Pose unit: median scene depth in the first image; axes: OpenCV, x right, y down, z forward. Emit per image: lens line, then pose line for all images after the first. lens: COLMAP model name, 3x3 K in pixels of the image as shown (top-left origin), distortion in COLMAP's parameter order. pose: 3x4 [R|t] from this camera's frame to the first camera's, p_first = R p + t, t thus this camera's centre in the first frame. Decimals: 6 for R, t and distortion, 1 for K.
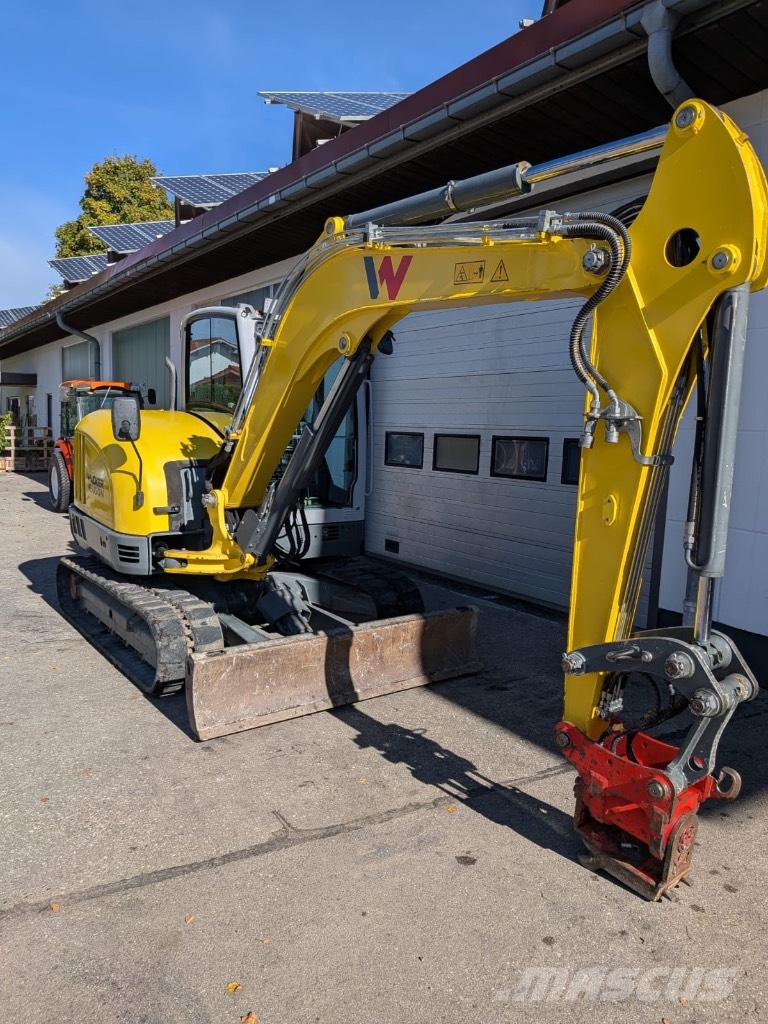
lens RADIAL K [[732.1, 0, 378.9], [0, 732.1, 516.2], [0, 0, 1]] dist [0.049623, -0.088911]
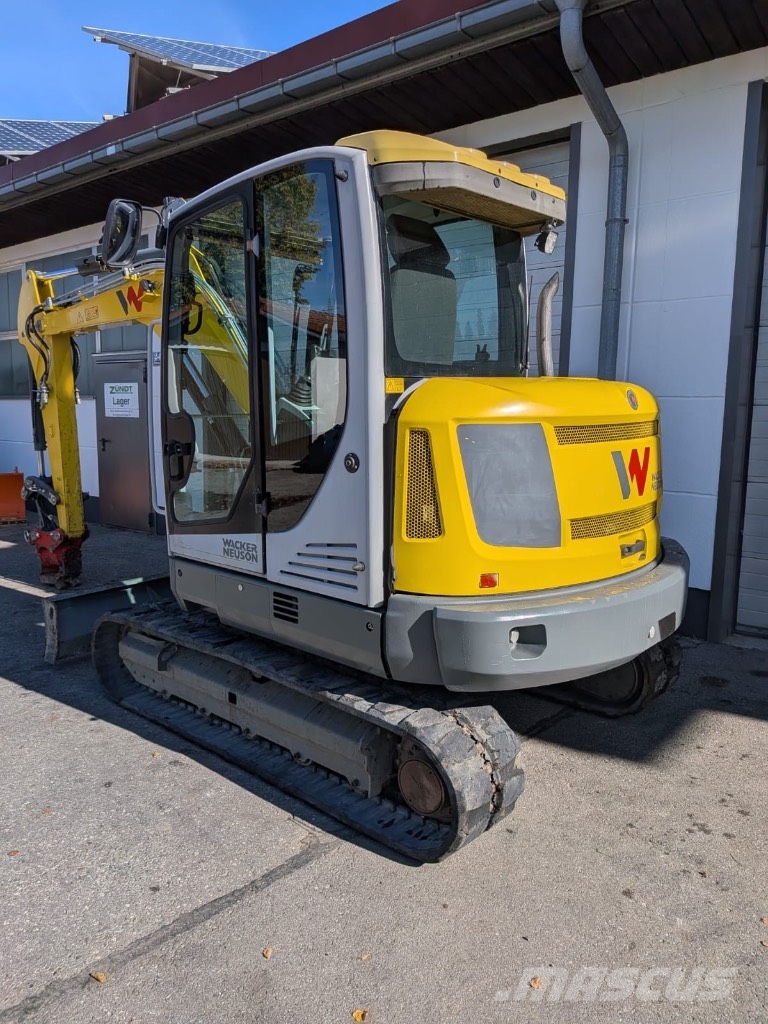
lens RADIAL K [[733.0, 0, 384.0], [0, 733.0, 512.0], [0, 0, 1]] dist [0.045218, -0.076986]
pose [[0.957021, -0.059894, 0.283765, -0.193536], [0.053171, 0.998093, 0.031342, -0.000520], [-0.285102, -0.014907, 0.958381, 0.068693]]
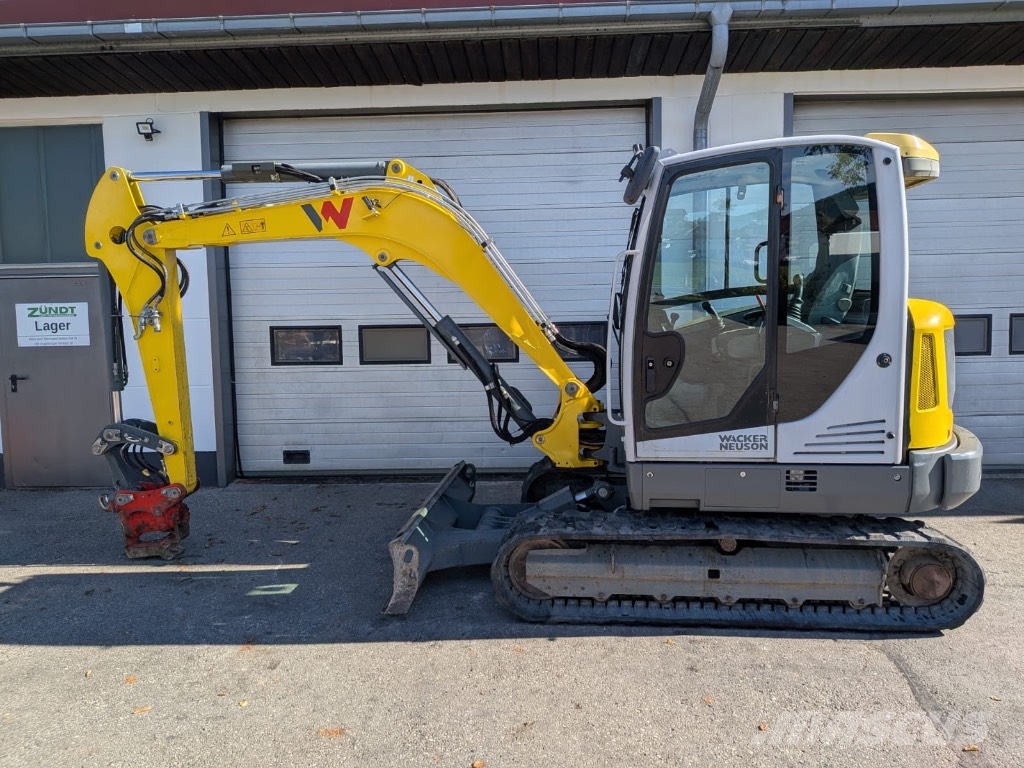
lens RADIAL K [[730.0, 0, 524.9], [0, 730.0, 383.6], [0, 0, 1]] dist [0.066429, -0.113900]
pose [[0.604255, -0.113905, 0.788608, -0.953410], [0.133640, 0.990197, 0.040623, -0.086300], [-0.785504, 0.080843, 0.613553, 0.460052]]
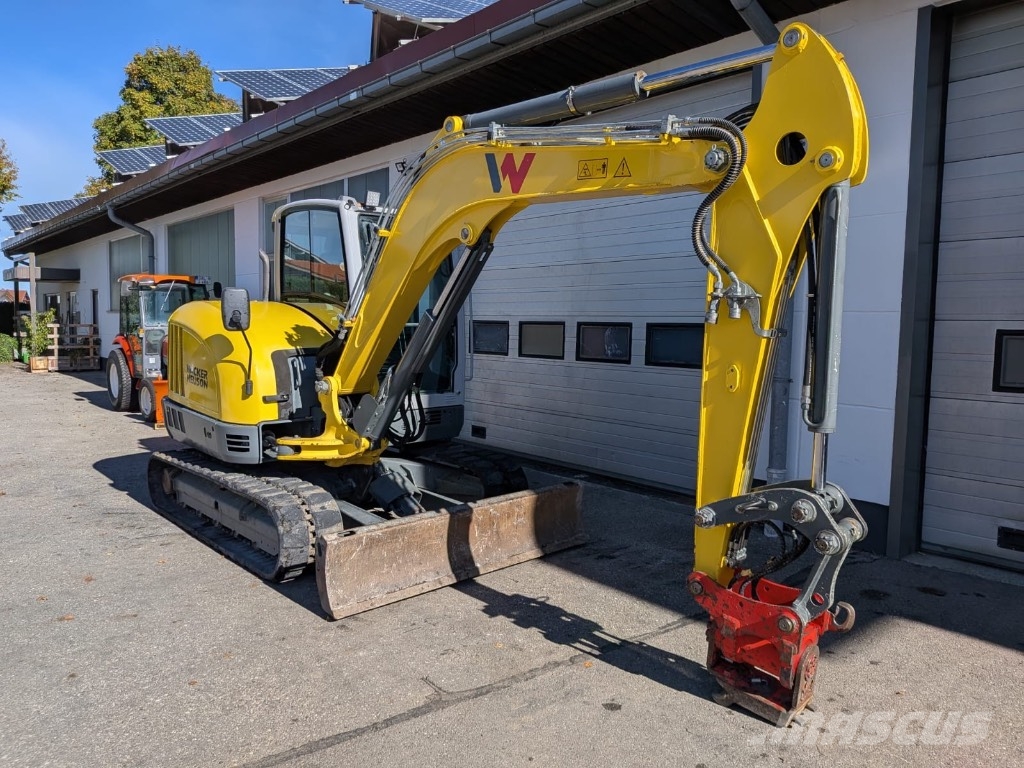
lens RADIAL K [[733.0, 0, 517.1], [0, 733.0, 384.4], [0, 0, 1]] dist [0.045218, -0.076986]
pose [[0.992910, -0.025956, 0.115998, -0.086804], [0.029779, 0.999065, -0.031347, 0.015692], [-0.115076, 0.034579, 0.992755, -0.048448]]
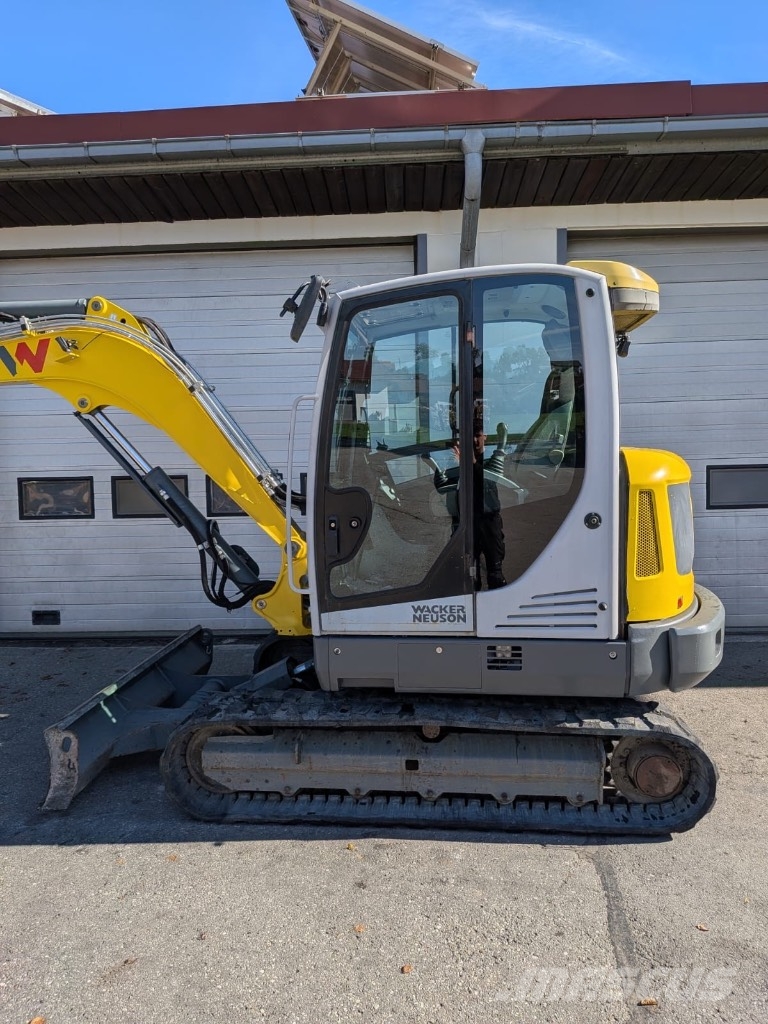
lens RADIAL K [[730.0, 0, 380.8], [0, 730.0, 511.3], [0, 0, 1]] dist [0.066429, -0.113900]
pose [[0.610127, -0.094702, 0.786623, -0.743677], [0.135496, 0.990677, 0.014173, -0.071766], [-0.780632, 0.097937, 0.617270, 0.366343]]
